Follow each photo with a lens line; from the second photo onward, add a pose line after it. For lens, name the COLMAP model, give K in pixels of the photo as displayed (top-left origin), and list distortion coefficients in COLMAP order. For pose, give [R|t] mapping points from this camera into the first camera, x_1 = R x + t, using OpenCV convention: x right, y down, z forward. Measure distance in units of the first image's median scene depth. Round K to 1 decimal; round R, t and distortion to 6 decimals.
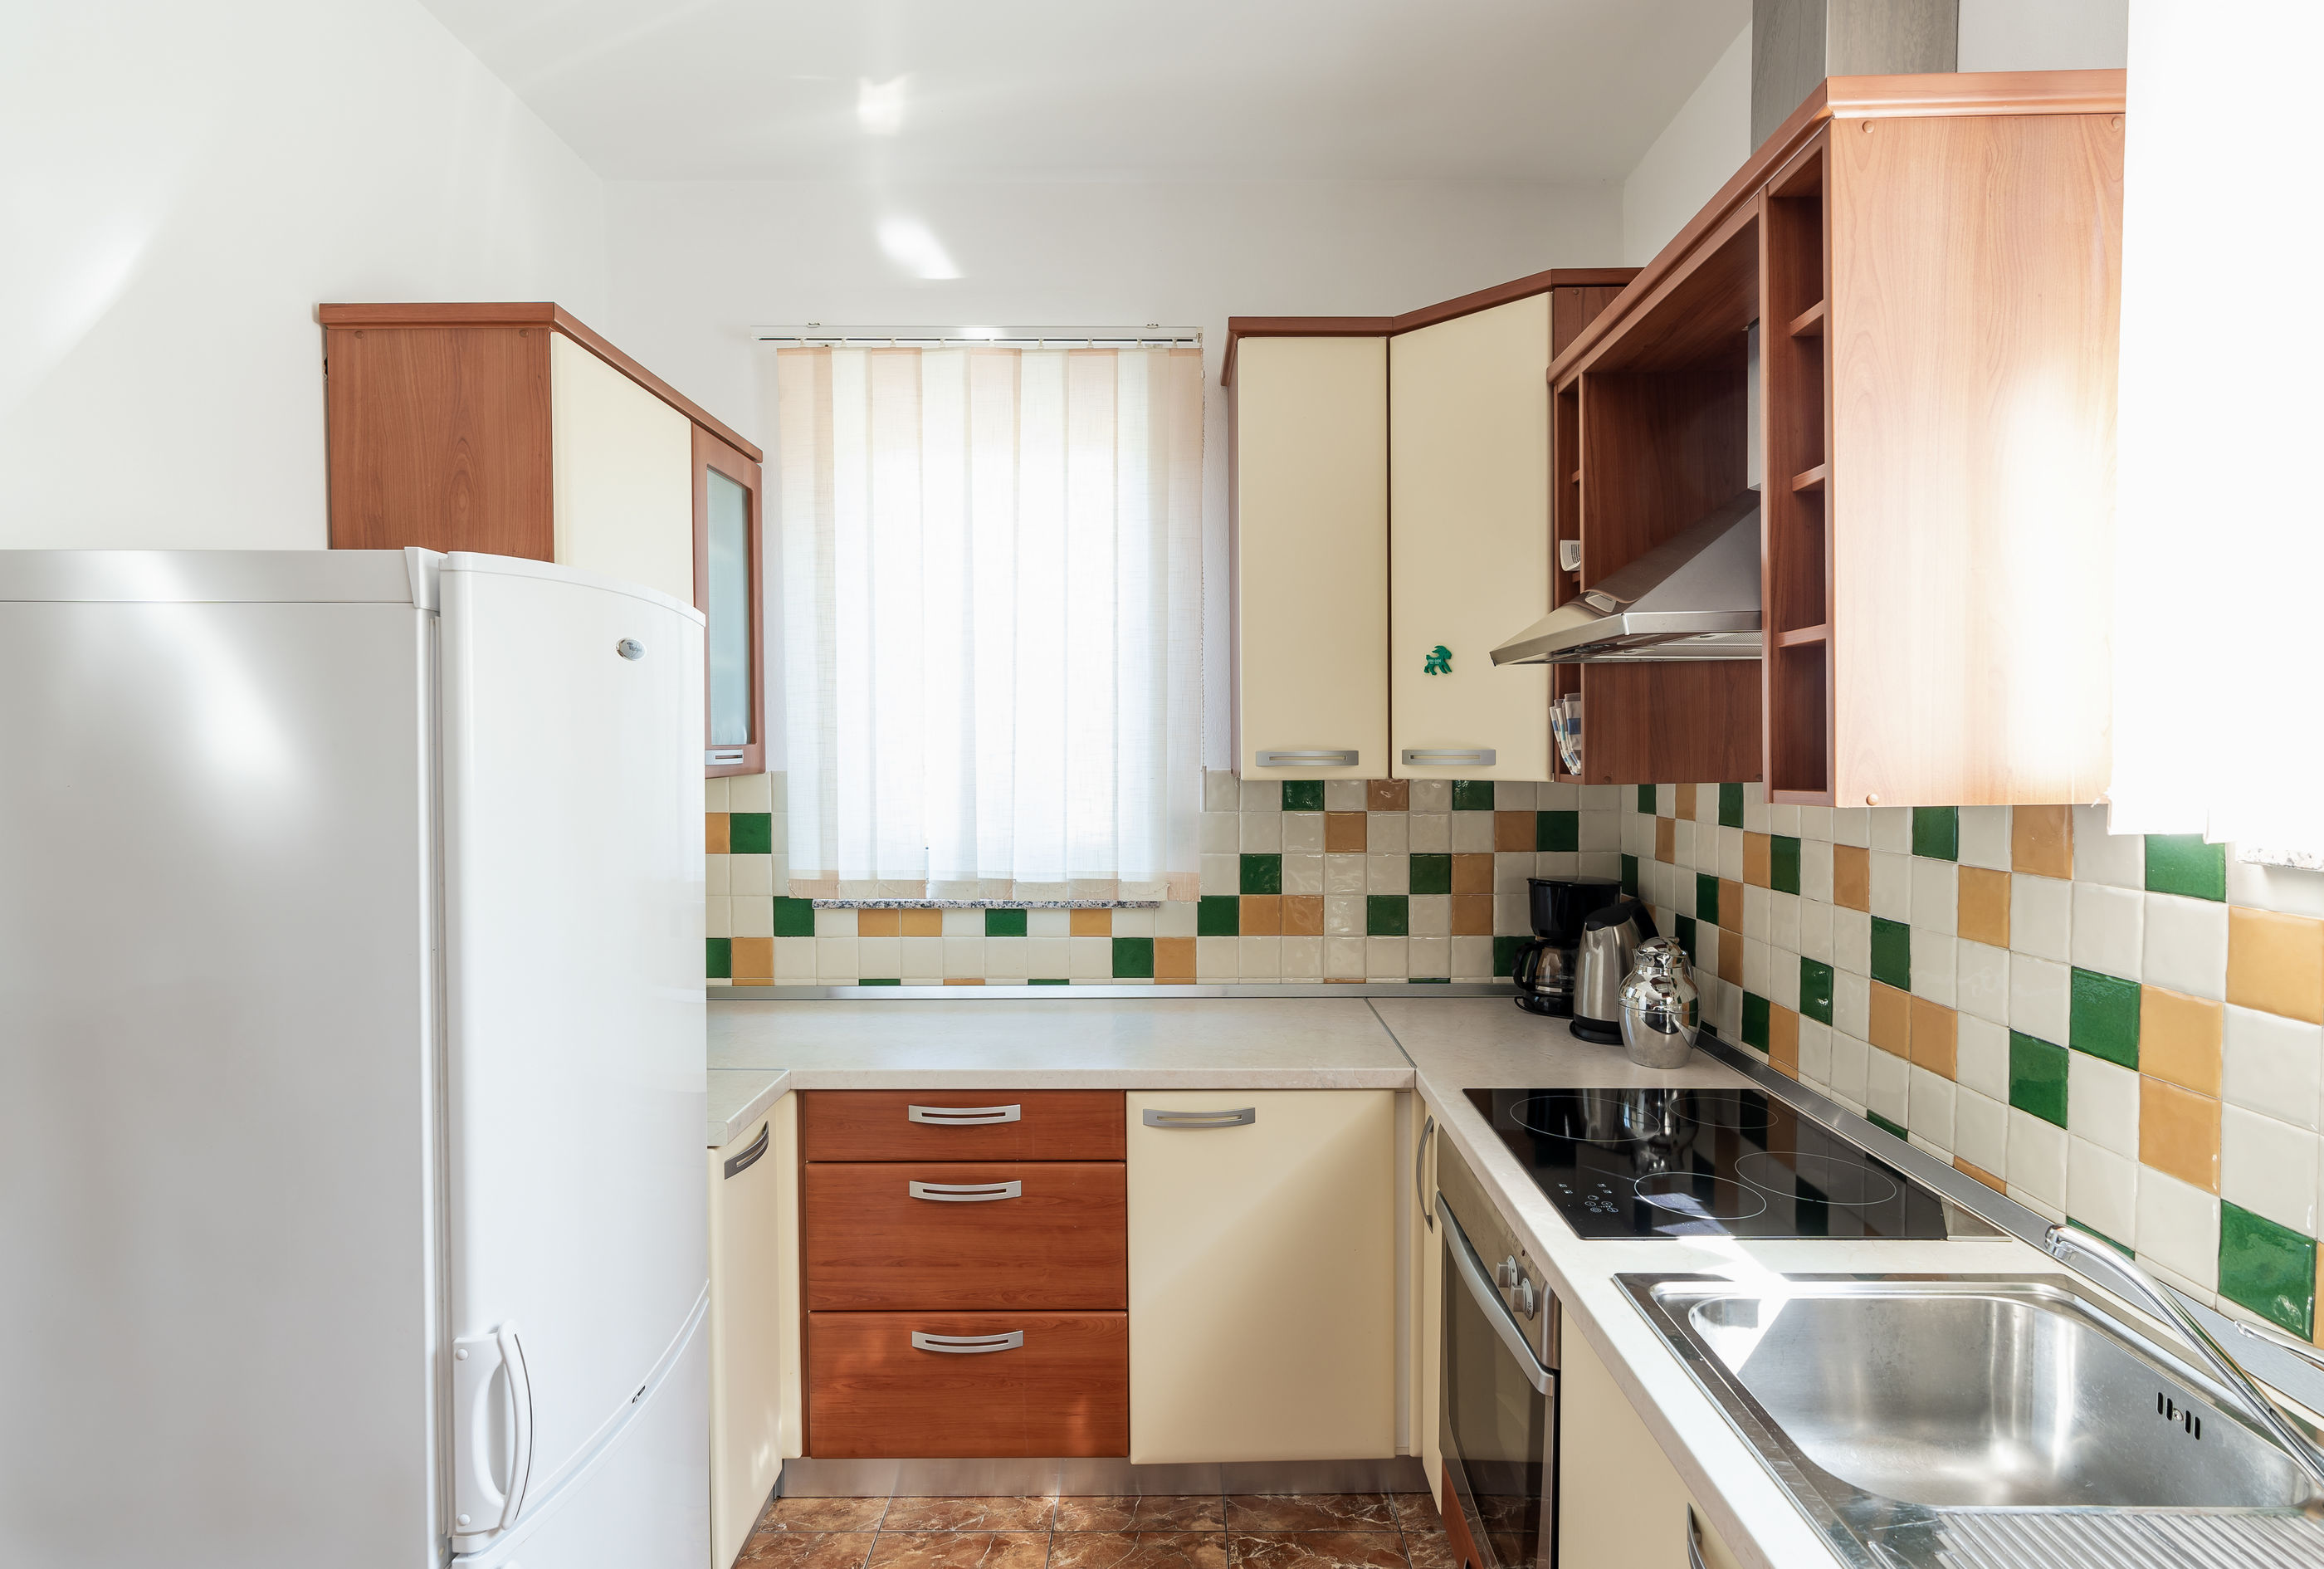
lens RADIAL K [[1162.2, 0, 1155.7], [0, 1162.2, 774.5], [0, 0, 1]] dist [-0.007122, -0.000161]
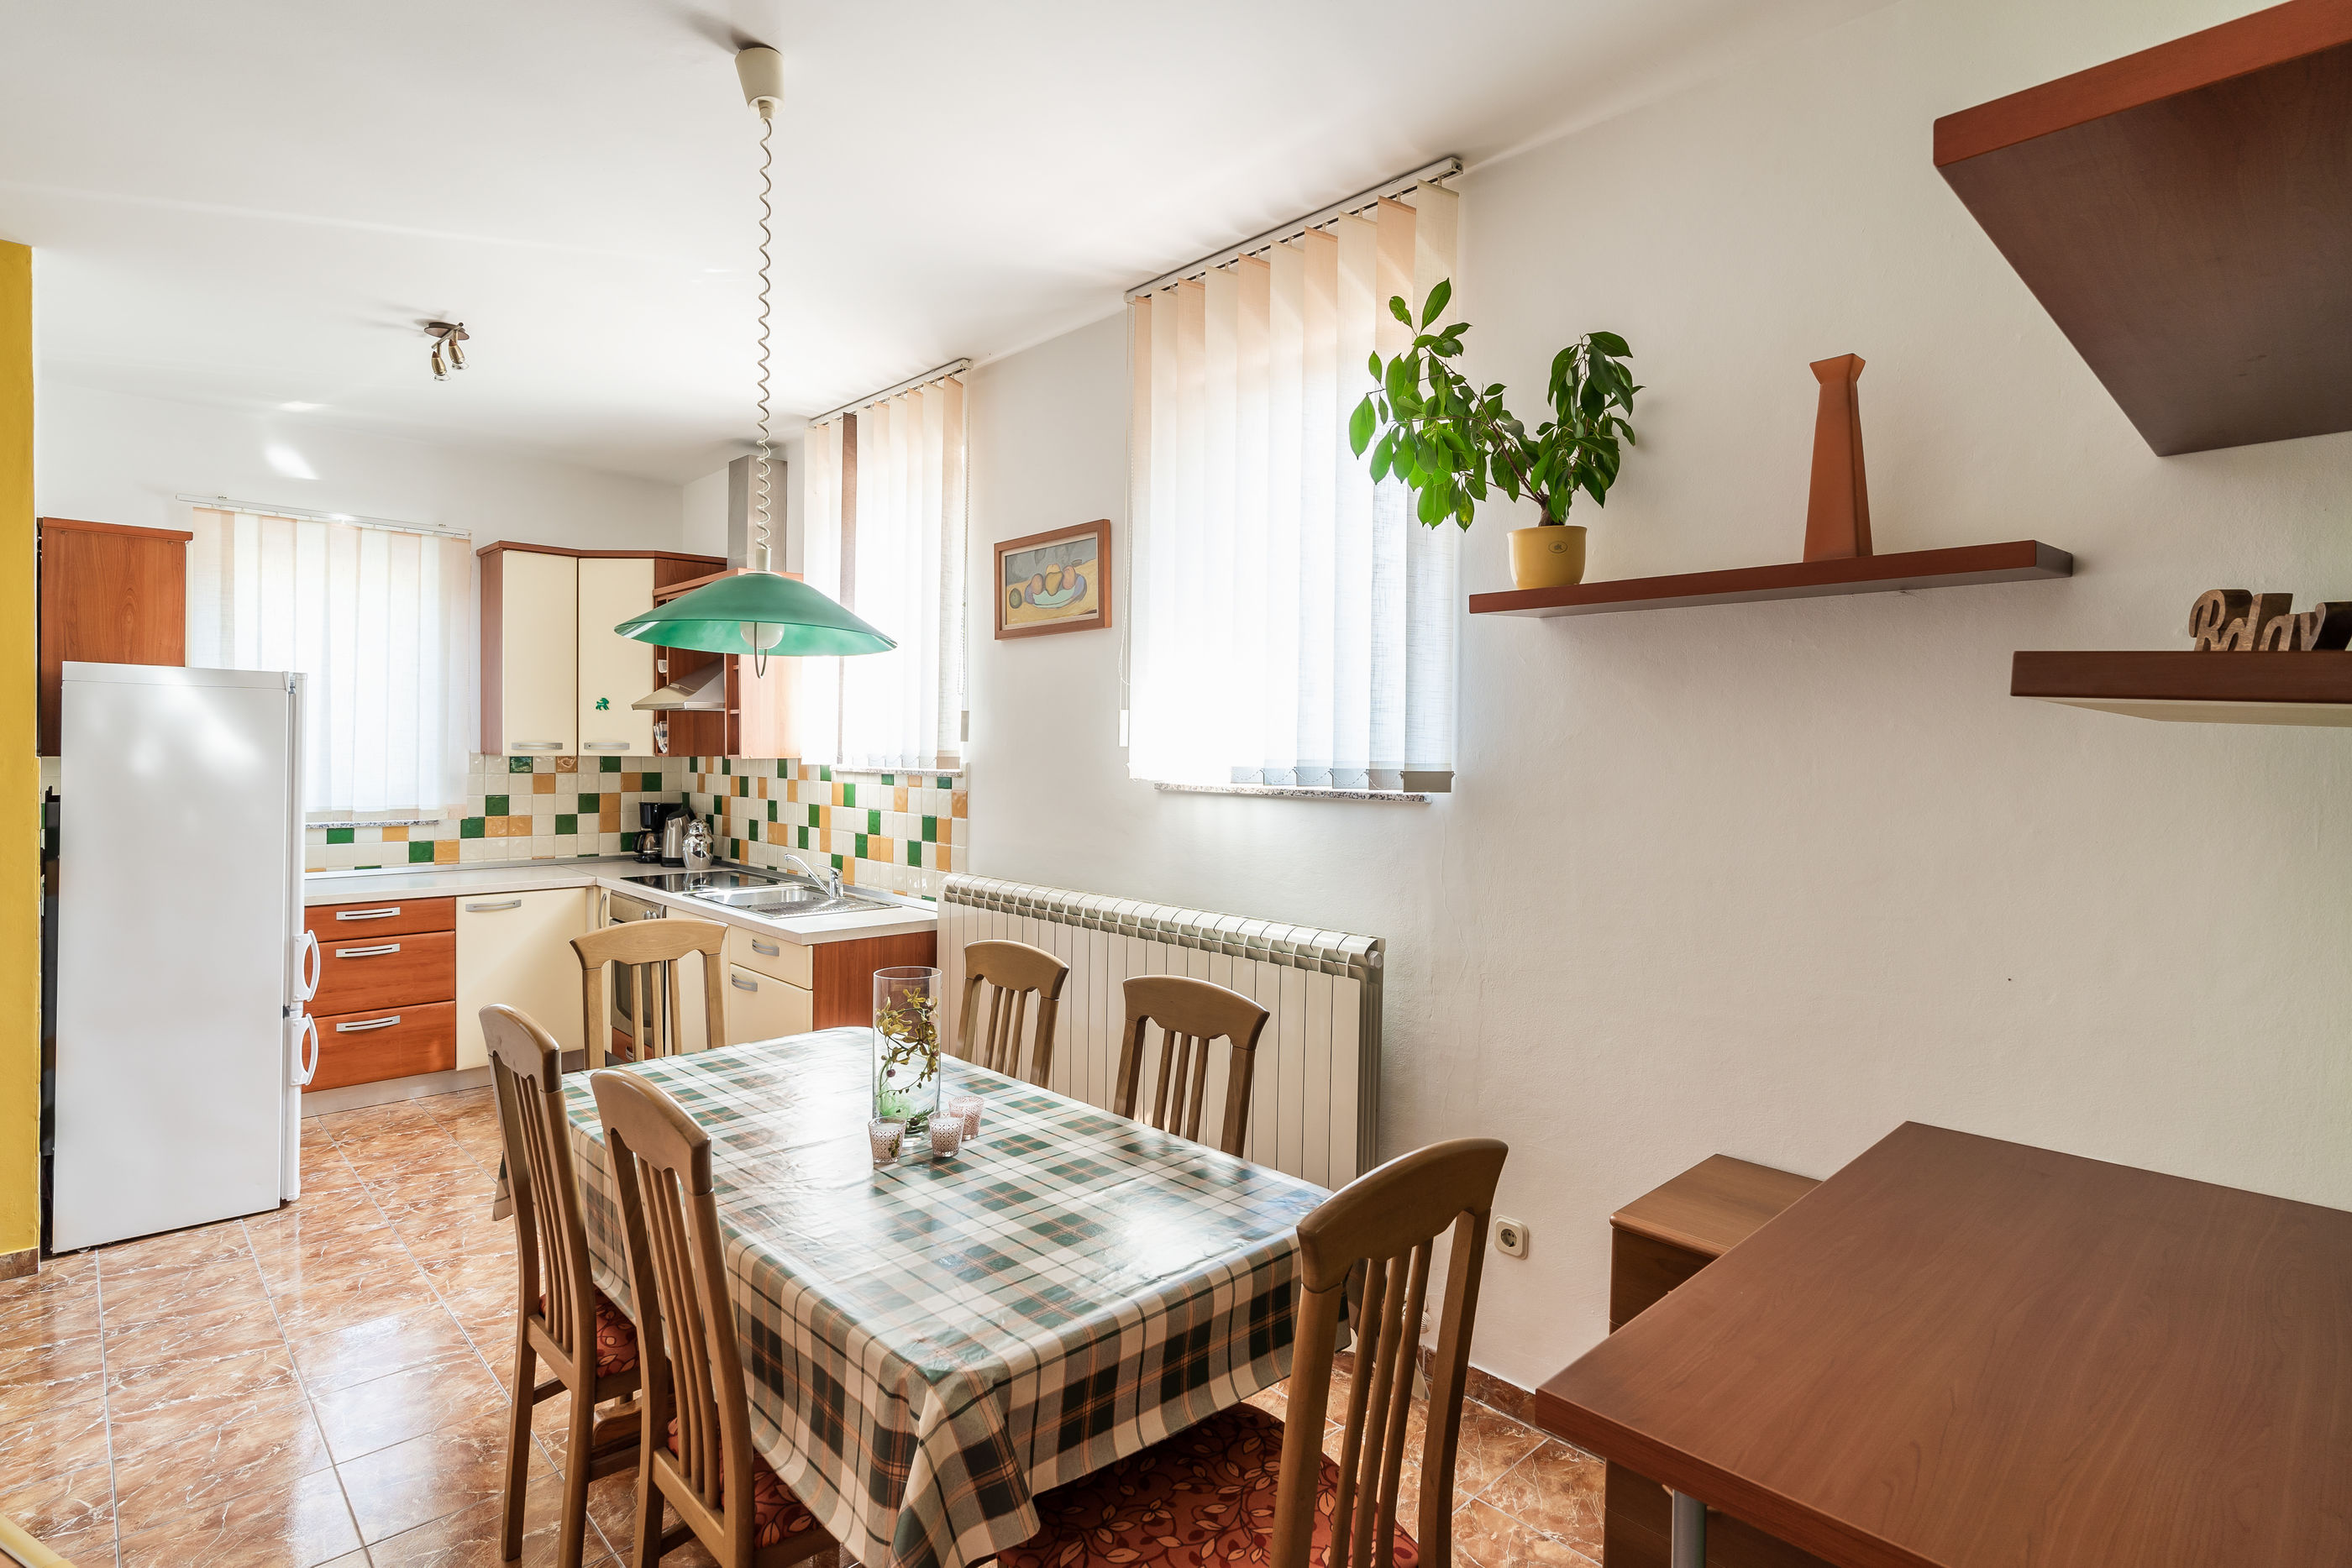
lens RADIAL K [[1158.9, 0, 1156.3], [0, 1158.9, 764.0], [0, 0, 1]] dist [-0.000755, 0.000162]
pose [[0.715423, -0.001622, 0.698690, -0.547719], [0.006225, 0.999972, -0.004052, 0.035319], [-0.698664, 0.007248, 0.715413, -1.340069]]
